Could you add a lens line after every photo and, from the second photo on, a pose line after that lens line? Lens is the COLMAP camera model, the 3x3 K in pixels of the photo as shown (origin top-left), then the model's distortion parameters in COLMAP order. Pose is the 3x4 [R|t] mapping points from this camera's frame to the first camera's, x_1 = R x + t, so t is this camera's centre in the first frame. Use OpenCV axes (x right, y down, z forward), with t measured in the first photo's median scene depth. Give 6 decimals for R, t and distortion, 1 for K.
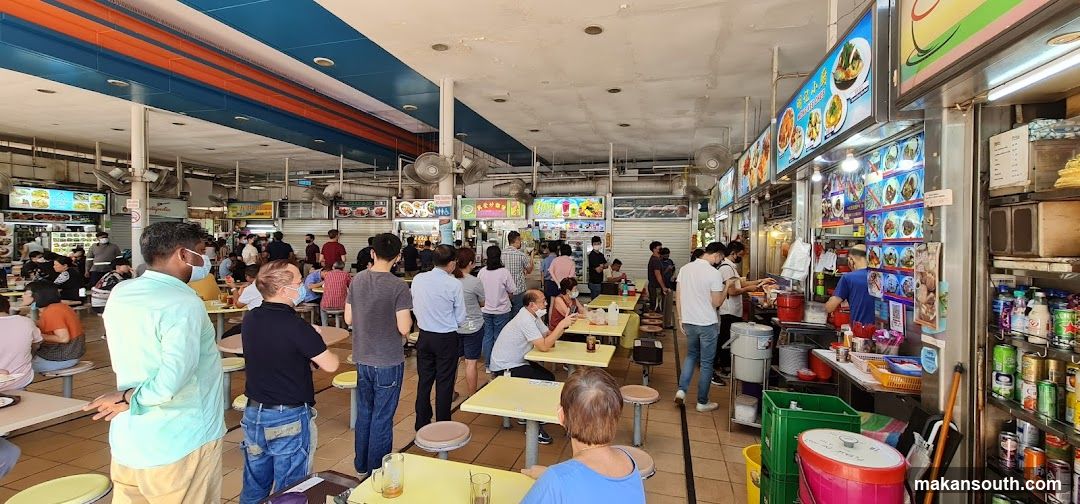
lens RADIAL K [[430.6, 0, 537.5], [0, 430.6, 242.7], [0, 0, 1]] dist [-0.002381, 0.001450]
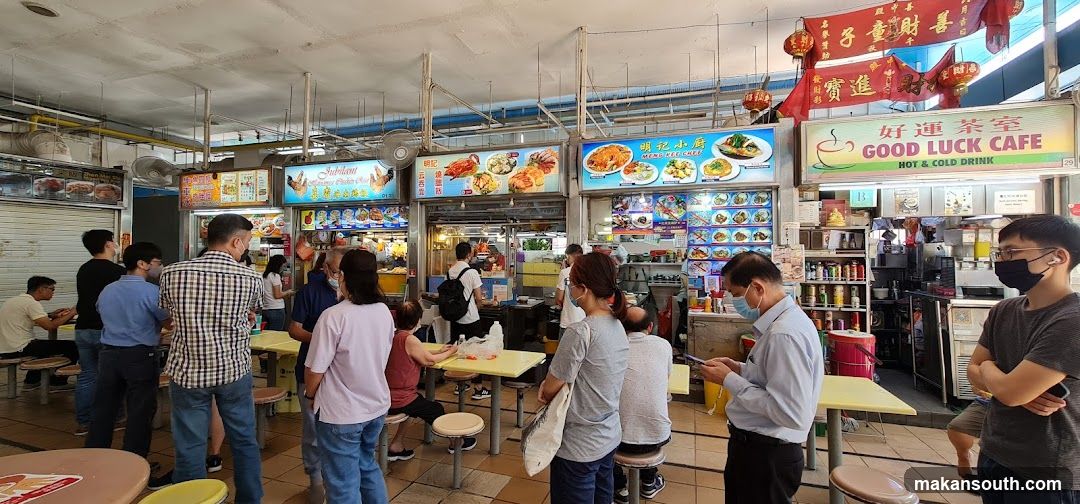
lens RADIAL K [[430.6, 0, 534.6], [0, 430.6, 247.4], [0, 0, 1]] dist [-0.002381, 0.001450]
pose [[0.058330, -0.002553, 0.998294, -0.370233], [0.002540, 0.999994, 0.002409, 0.001787], [-0.998294, 0.002395, 0.058336, 0.570578]]
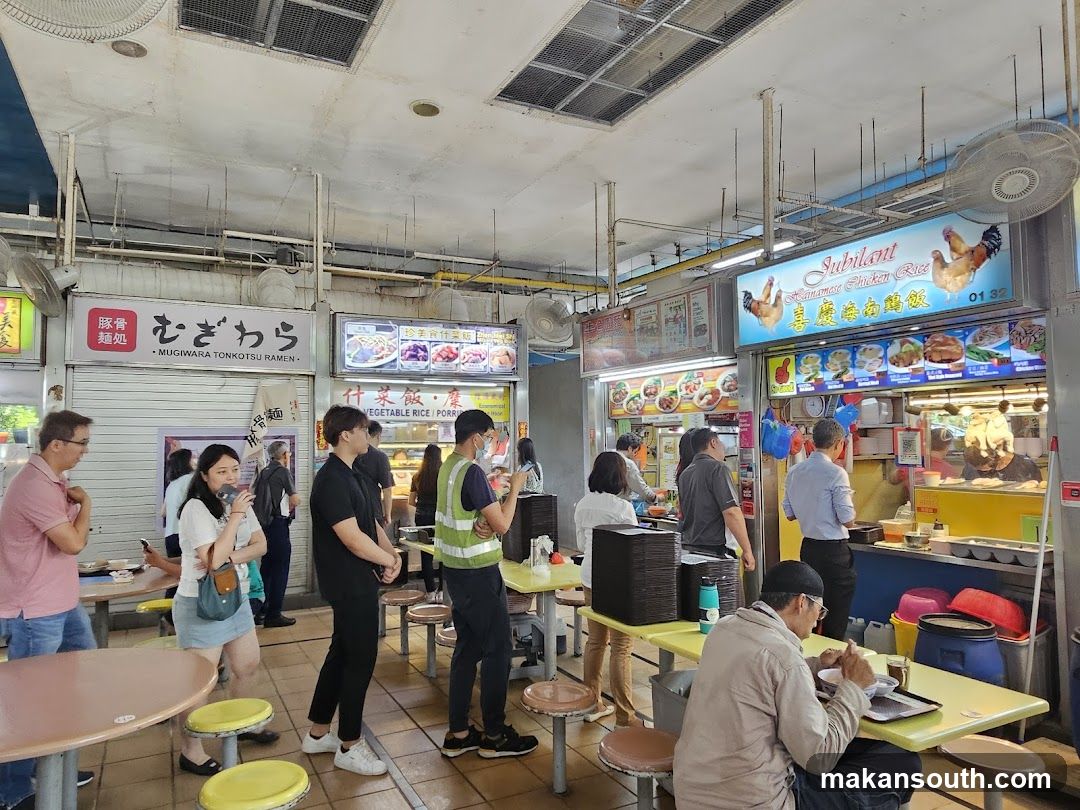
lens RADIAL K [[715.2, 0, 551.1], [0, 715.2, 401.0], [0, 0, 1]] dist [0.054527, -0.032512]
pose [[0.711014, 0.016577, 0.702983, -0.190766], [0.027595, 0.998294, -0.051450, 0.003904], [-0.702636, 0.055981, 0.709344, 0.741179]]
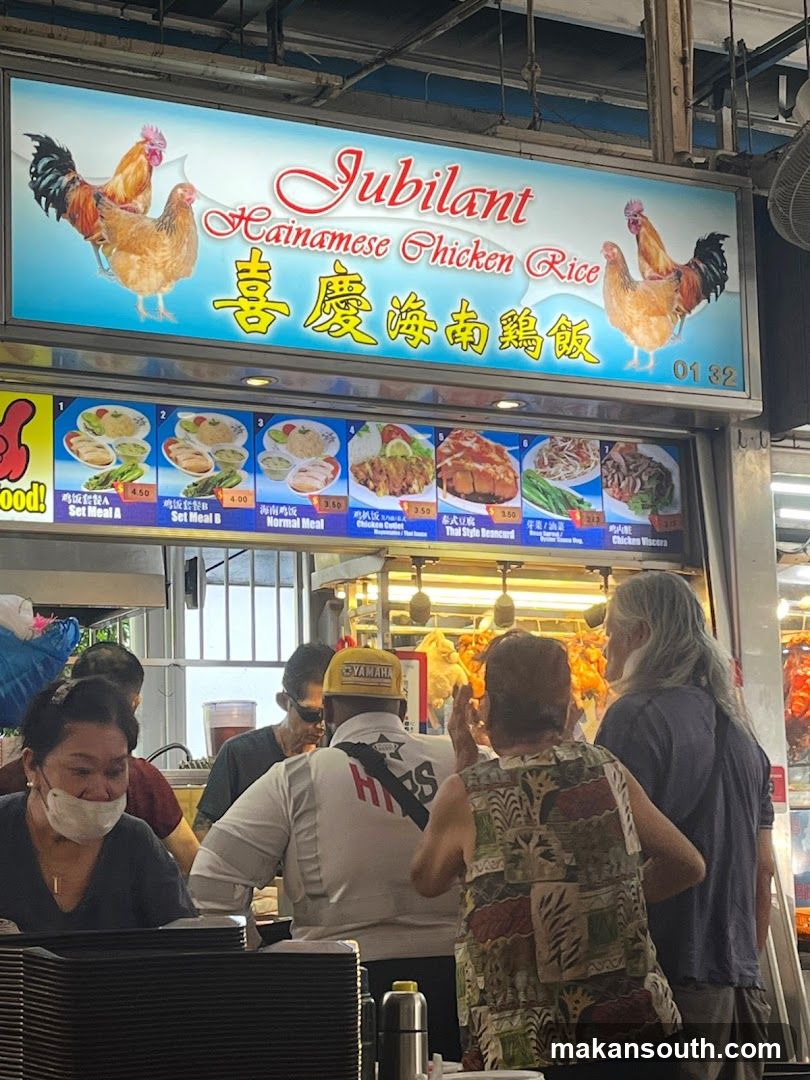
lens RADIAL K [[2078.6, 0, 398.9], [0, 2078.6, 576.8], [0, 0, 1]] dist [0.072277, 0.000000]
pose [[-0.697237, 0.105447, 0.709043, -0.021678], [0.024906, 0.992088, -0.123050, 0.067549], [-0.716408, -0.068136, -0.694347, 1.487905]]
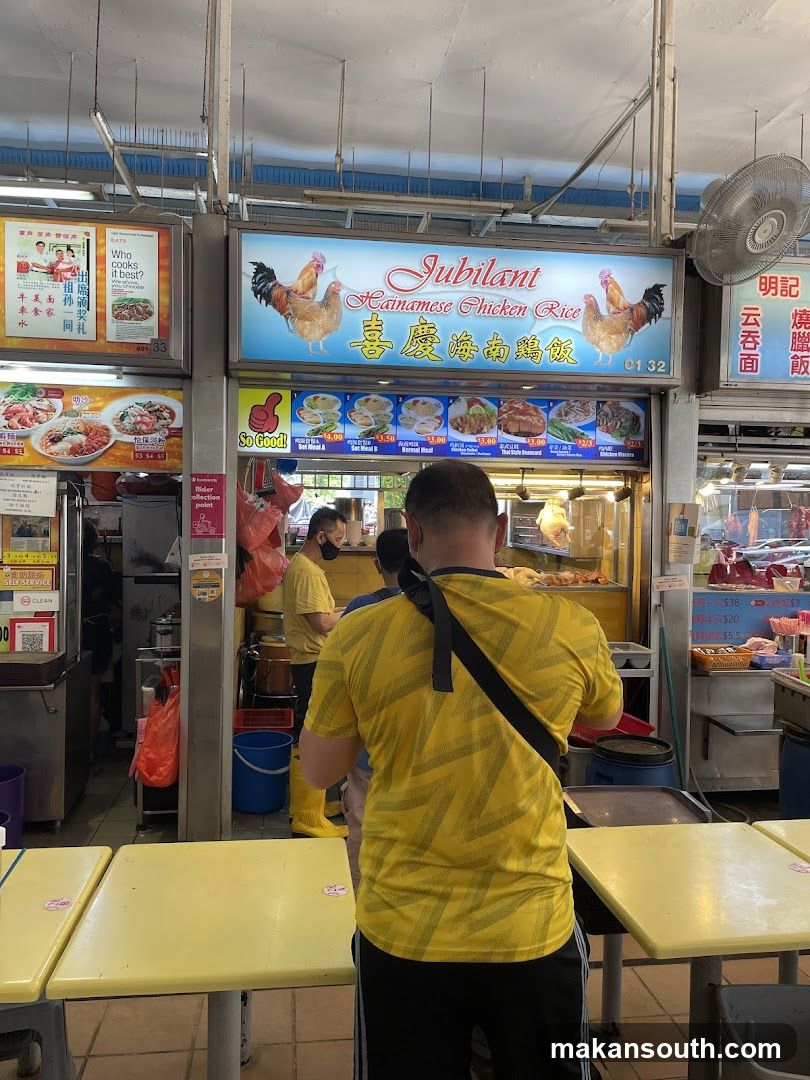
lens RADIAL K [[800.7, 0, 407.5], [0, 800.7, 540.5], [0, 0, 1]] dist [0.058172, -0.051233]
pose [[-0.398775, -0.043336, 0.916024, 0.000621], [-0.014566, 0.999056, 0.040924, 0.000087], [-0.916933, 0.002977, -0.399029, 1.245191]]
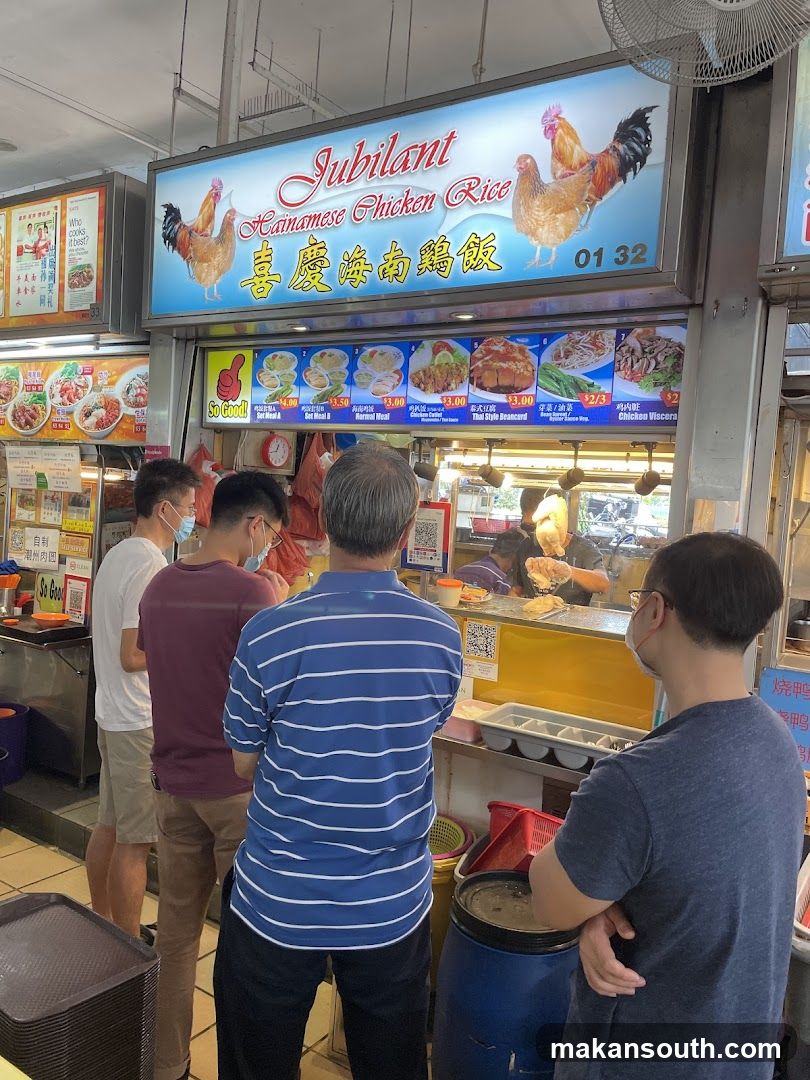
lens RADIAL K [[800.7, 0, 421.6], [0, 800.7, 523.3], [0, 0, 1]] dist [0.058172, -0.051233]
pose [[0.285570, -0.025404, 0.958021, 0.112592], [-0.058856, 0.997297, 0.043989, -0.004116], [-0.956549, -0.068948, 0.283303, 0.868878]]
